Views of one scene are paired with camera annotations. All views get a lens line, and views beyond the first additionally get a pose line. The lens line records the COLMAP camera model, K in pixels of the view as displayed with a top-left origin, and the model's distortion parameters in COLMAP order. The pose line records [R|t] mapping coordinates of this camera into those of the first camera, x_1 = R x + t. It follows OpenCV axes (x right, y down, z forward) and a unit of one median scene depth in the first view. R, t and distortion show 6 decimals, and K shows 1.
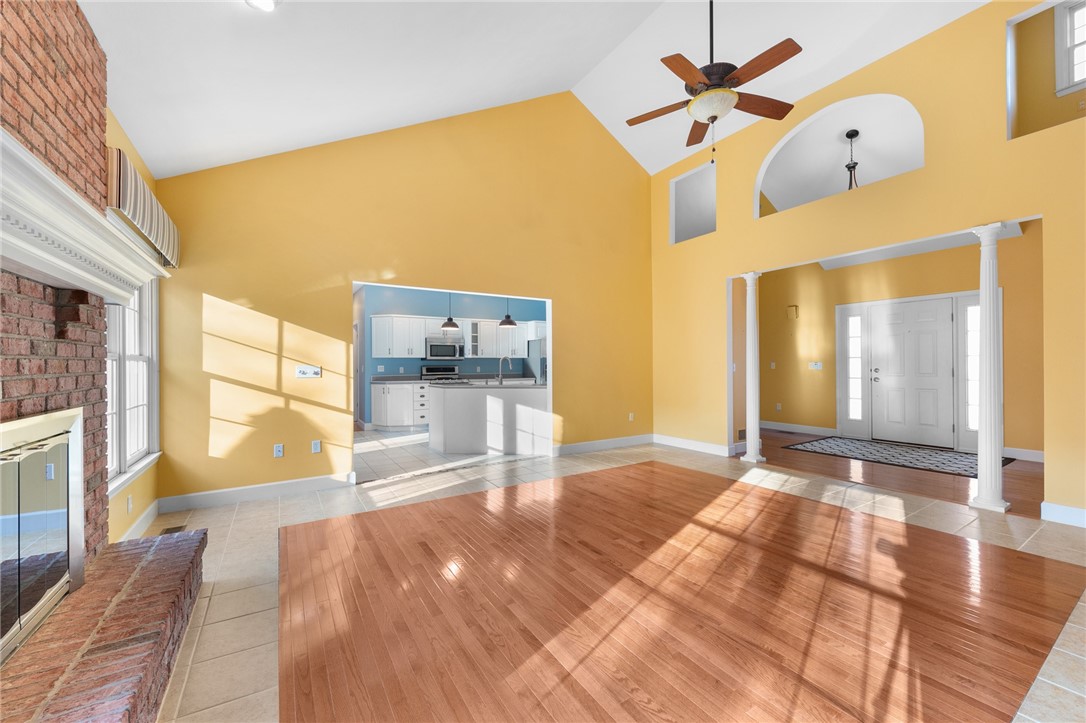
lens RADIAL K [[424.2, 0, 546.0], [0, 424.2, 364.3], [0, 0, 1]] dist [0.000006, -0.000040]
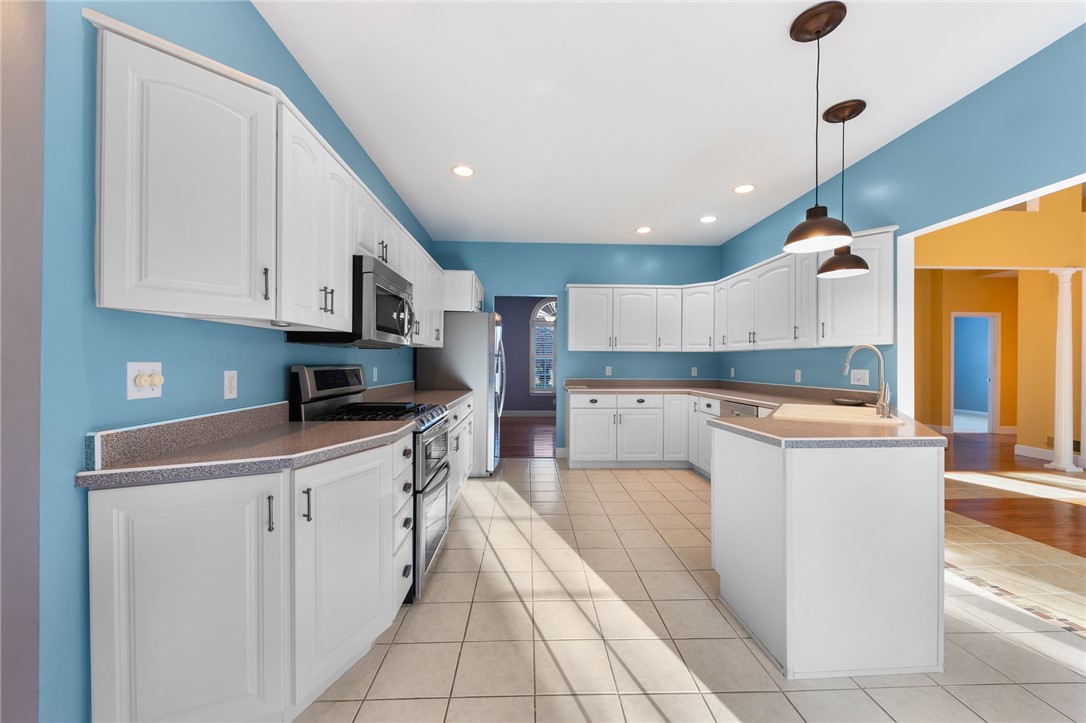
lens RADIAL K [[424.2, 0, 546.0], [0, 424.2, 364.3], [0, 0, 1]] dist [0.000006, -0.000040]
pose [[0.493692, 0.007470, 0.869605, -0.457916], [-0.011390, 0.999933, -0.002123, 0.002446], [-0.869562, -0.008857, 0.493744, 0.803447]]
